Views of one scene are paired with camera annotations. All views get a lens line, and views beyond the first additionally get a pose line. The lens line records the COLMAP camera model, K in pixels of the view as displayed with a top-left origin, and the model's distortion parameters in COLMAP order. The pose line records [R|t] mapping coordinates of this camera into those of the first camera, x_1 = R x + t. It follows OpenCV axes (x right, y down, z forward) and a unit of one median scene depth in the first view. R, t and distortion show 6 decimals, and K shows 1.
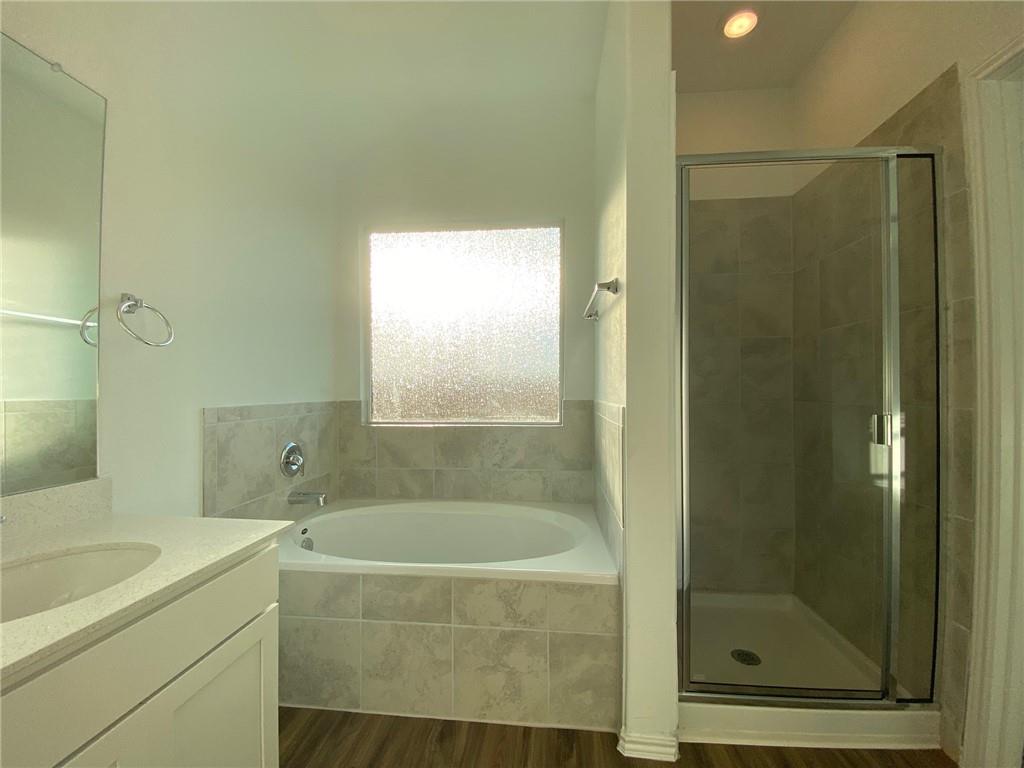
lens RADIAL K [[418.9, 0, 512.0], [0, 418.9, 384.0], [0, 0, 1]] dist [0.018136, -0.019120]
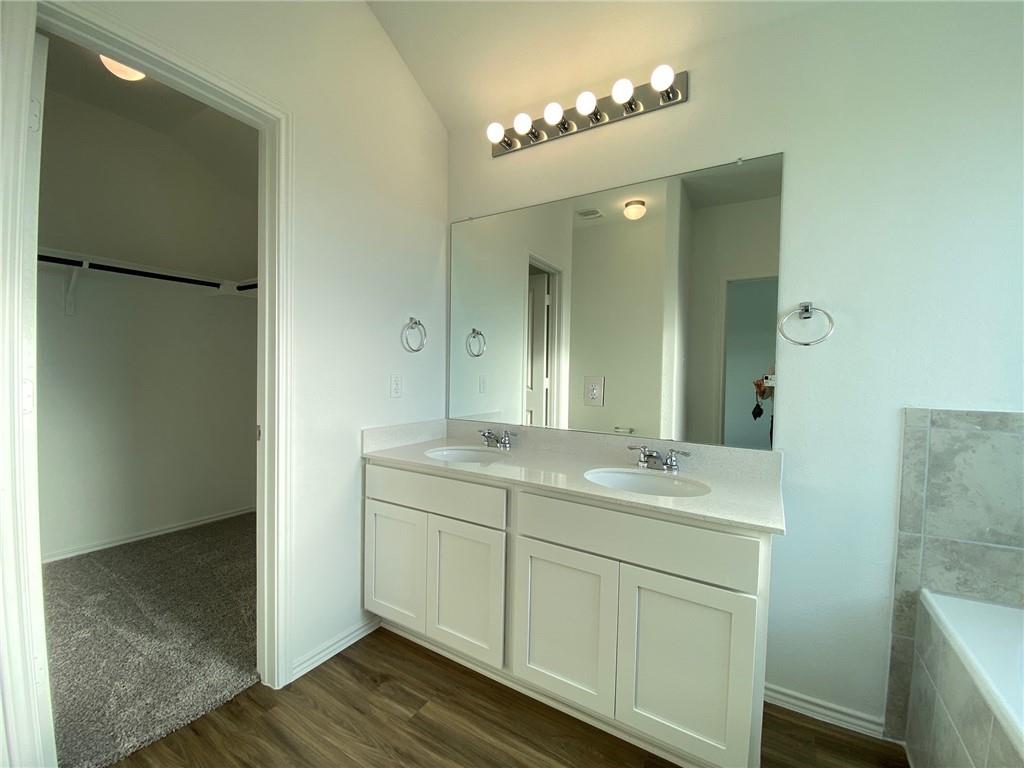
lens RADIAL K [[418.9, 0, 512.0], [0, 418.9, 384.0], [0, 0, 1]] dist [0.018136, -0.019120]
pose [[-0.439763, 0.018204, -0.897930, 0.392041], [-0.010090, 0.999631, 0.025207, -0.005714], [0.898057, 0.020145, -0.439417, 0.607835]]
